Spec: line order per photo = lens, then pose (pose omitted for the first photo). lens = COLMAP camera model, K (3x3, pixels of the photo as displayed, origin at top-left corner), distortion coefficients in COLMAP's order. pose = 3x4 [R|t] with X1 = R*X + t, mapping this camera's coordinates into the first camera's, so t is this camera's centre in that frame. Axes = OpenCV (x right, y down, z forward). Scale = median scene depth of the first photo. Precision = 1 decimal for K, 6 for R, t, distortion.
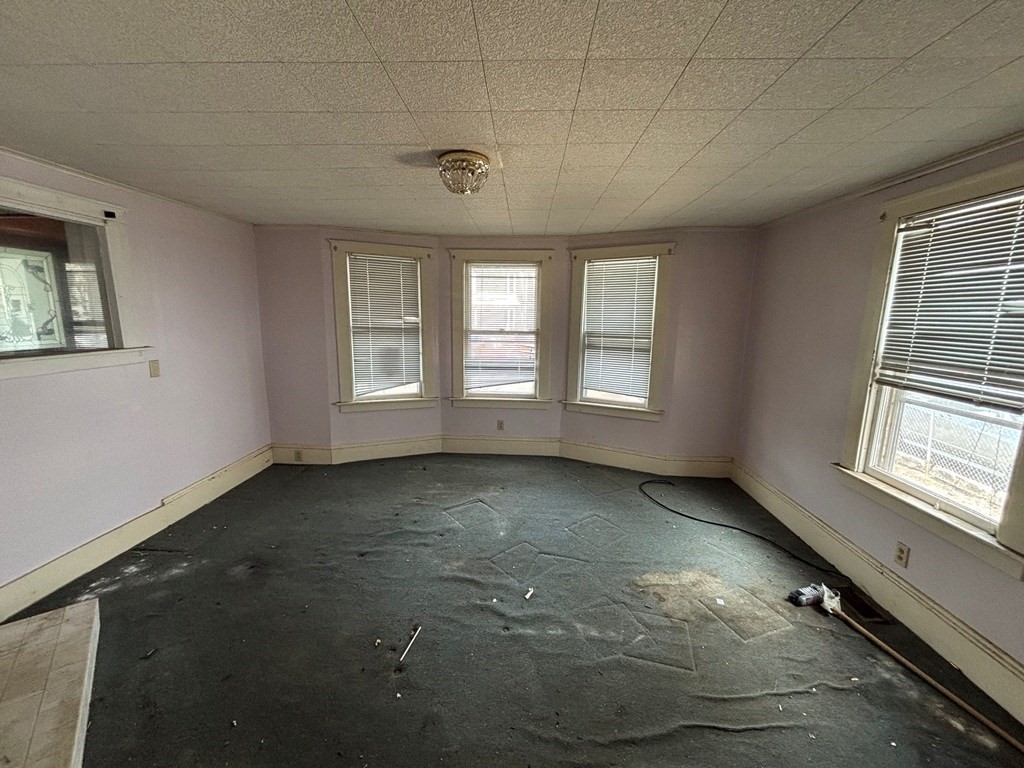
lens RADIAL K [[415.8, 0, 510.5], [0, 415.8, 384.6], [0, 0, 1]] dist [0.010876, -0.000742]
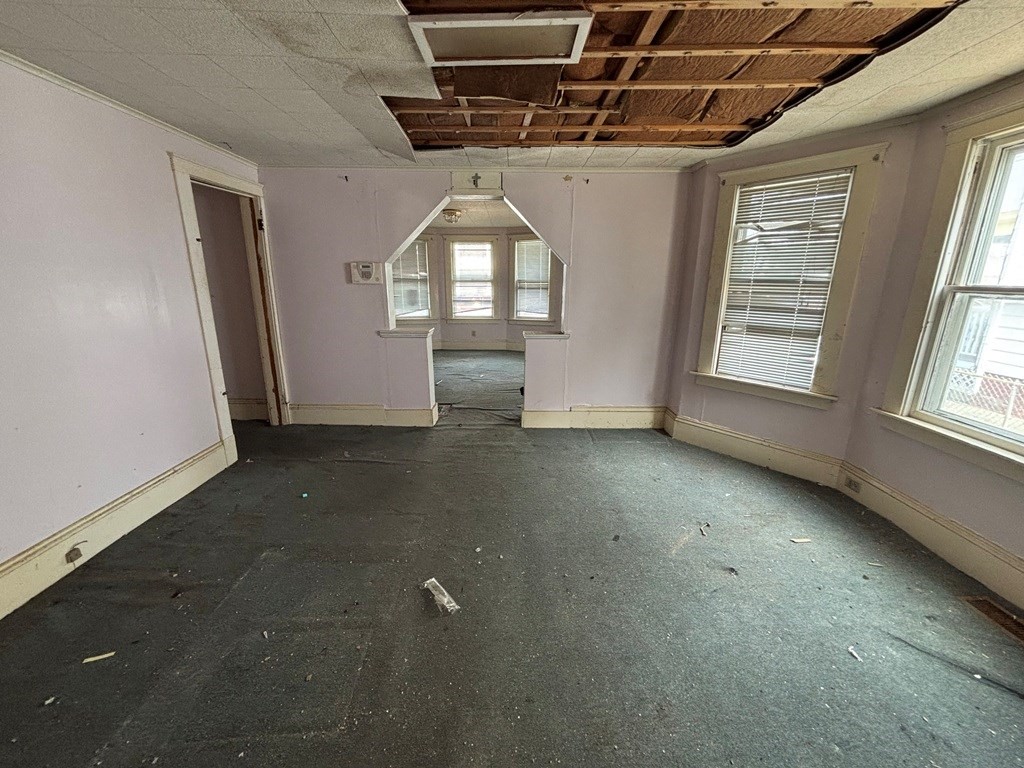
lens RADIAL K [[415.8, 0, 512.8], [0, 415.8, 385.6], [0, 0, 1]] dist [0.010876, -0.000742]
pose [[0.999163, -0.020959, 0.035138, 0.085557], [0.018063, 0.996568, 0.080784, 0.197744], [-0.036711, -0.080082, 0.996112, -0.909380]]
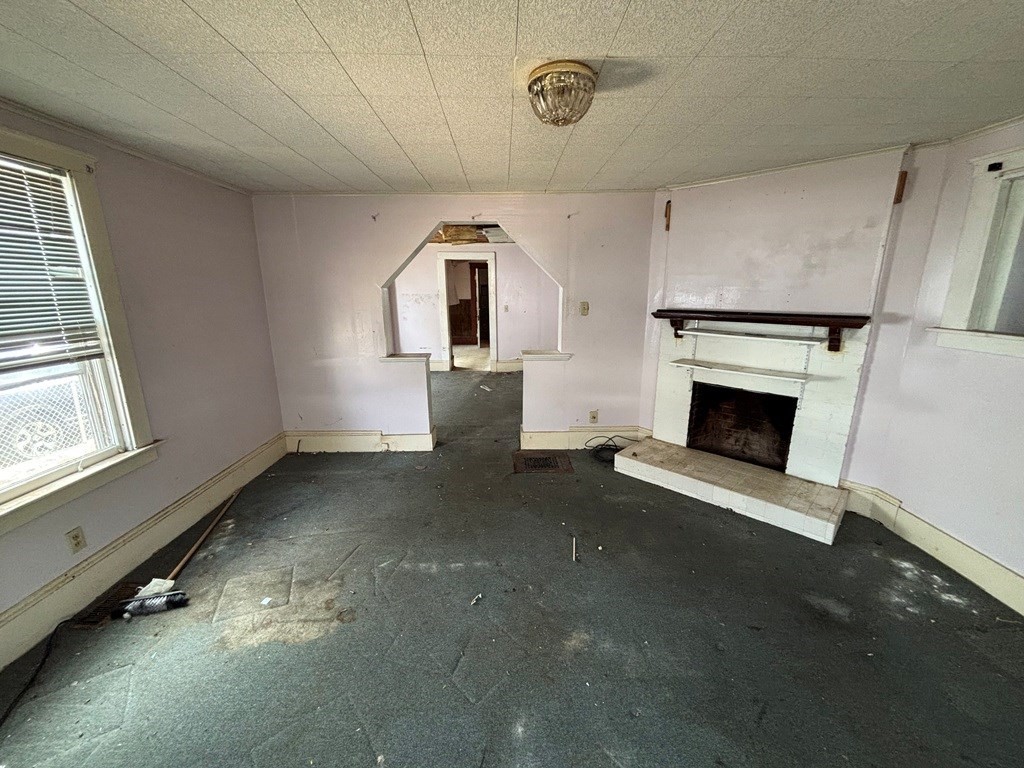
lens RADIAL K [[415.8, 0, 514.4], [0, 415.8, 386.2], [0, 0, 1]] dist [0.010876, -0.000742]
pose [[-0.997753, 0.005707, -0.066759, 0.011512], [-0.021405, 0.917007, 0.398296, -0.159478], [0.063491, 0.398830, -0.914824, 0.938870]]
